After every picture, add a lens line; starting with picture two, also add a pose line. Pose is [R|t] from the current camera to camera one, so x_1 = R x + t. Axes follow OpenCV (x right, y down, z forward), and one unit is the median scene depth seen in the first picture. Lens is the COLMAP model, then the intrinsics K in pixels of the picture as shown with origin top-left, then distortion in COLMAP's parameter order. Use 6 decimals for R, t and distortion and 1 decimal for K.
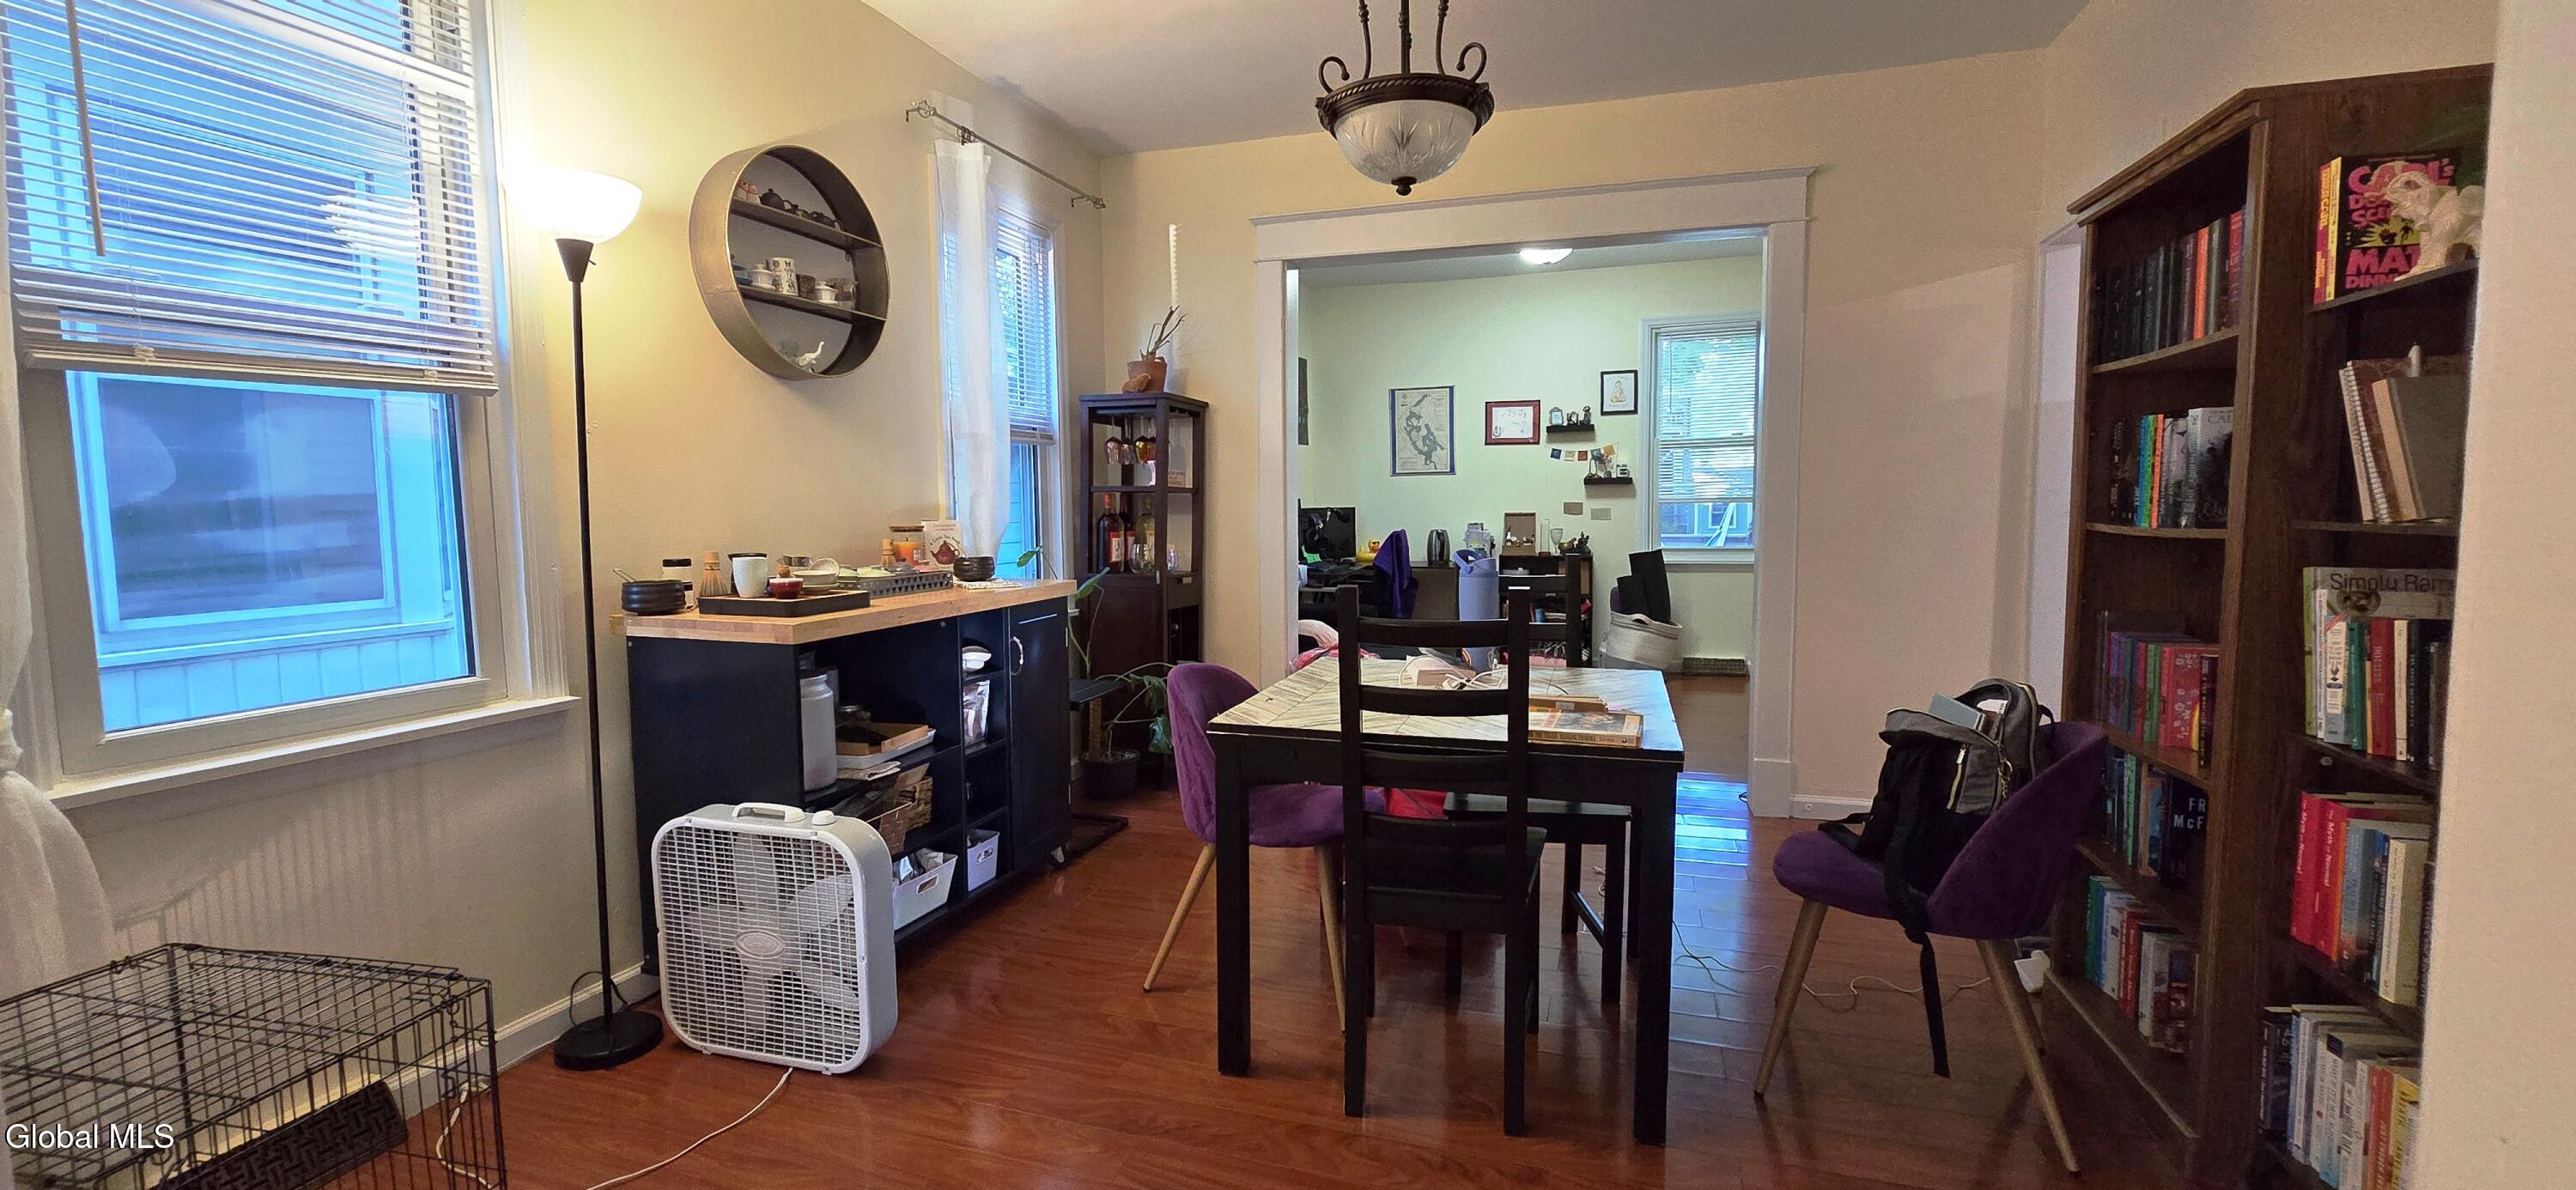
lens RADIAL K [[1123.2, 0, 1288.0], [0, 1123.2, 595.0], [0, 0, 1]] dist [-0.000249, 0.000015]
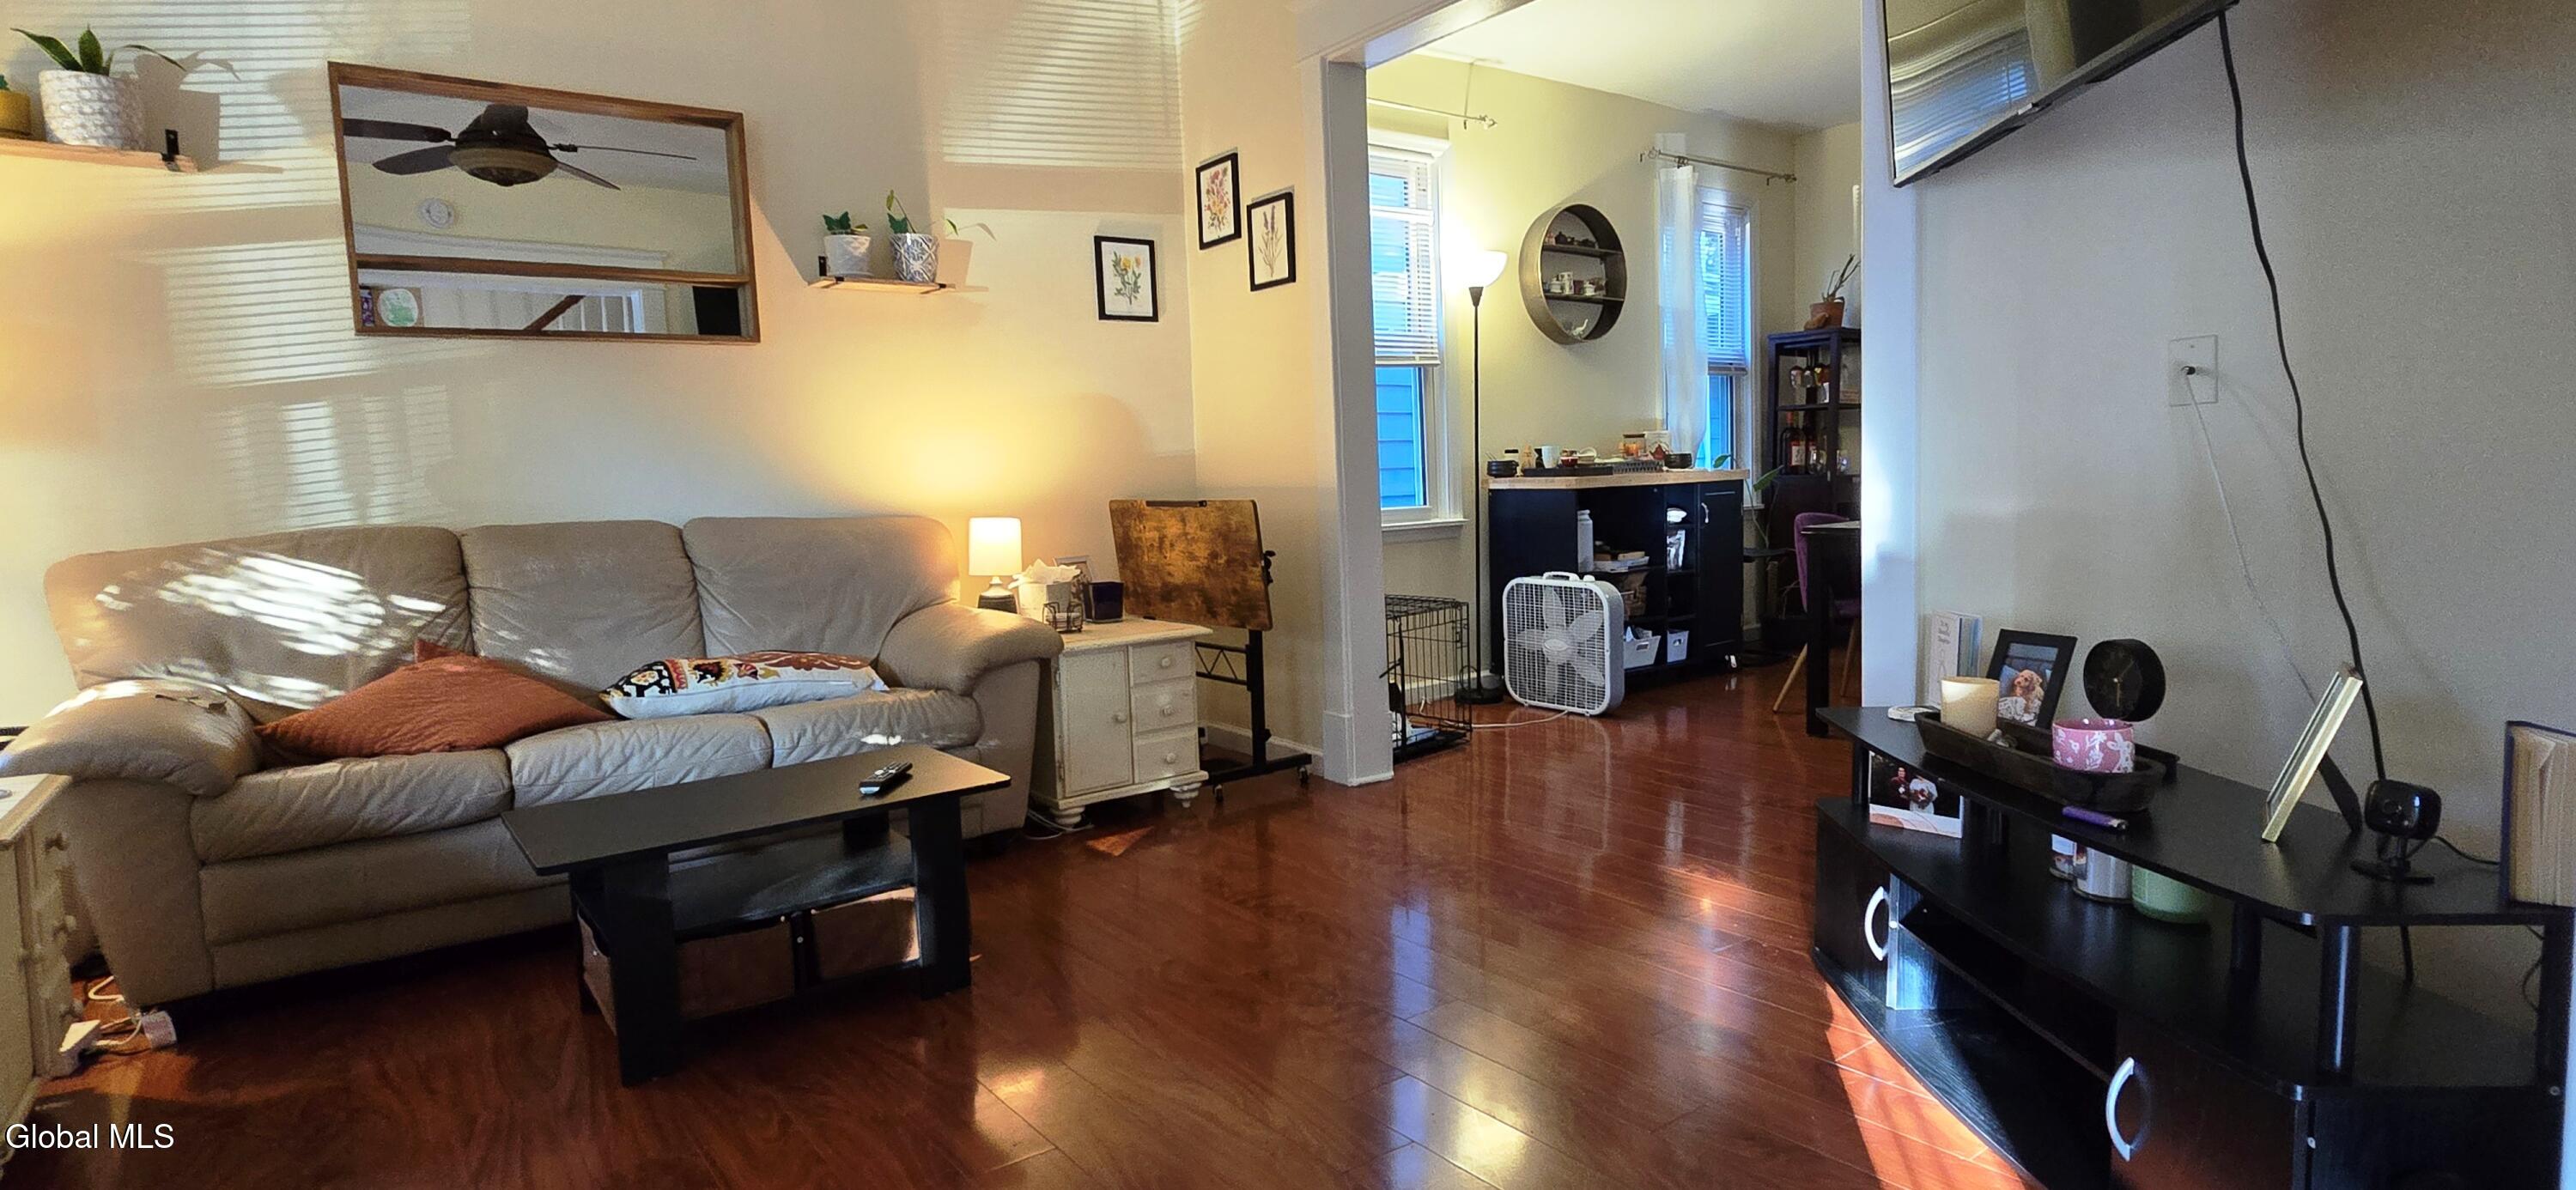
lens RADIAL K [[1295.7, 0, 1288.0], [0, 1295.7, 595.0], [0, 0, 1]] dist [0.000576, 0.000053]
pose [[0.836316, 0.030619, -0.547391, 0.263059], [-0.015328, 0.999355, 0.032481, 0.119450], [0.548033, -0.018774, 0.836246, -0.812657]]
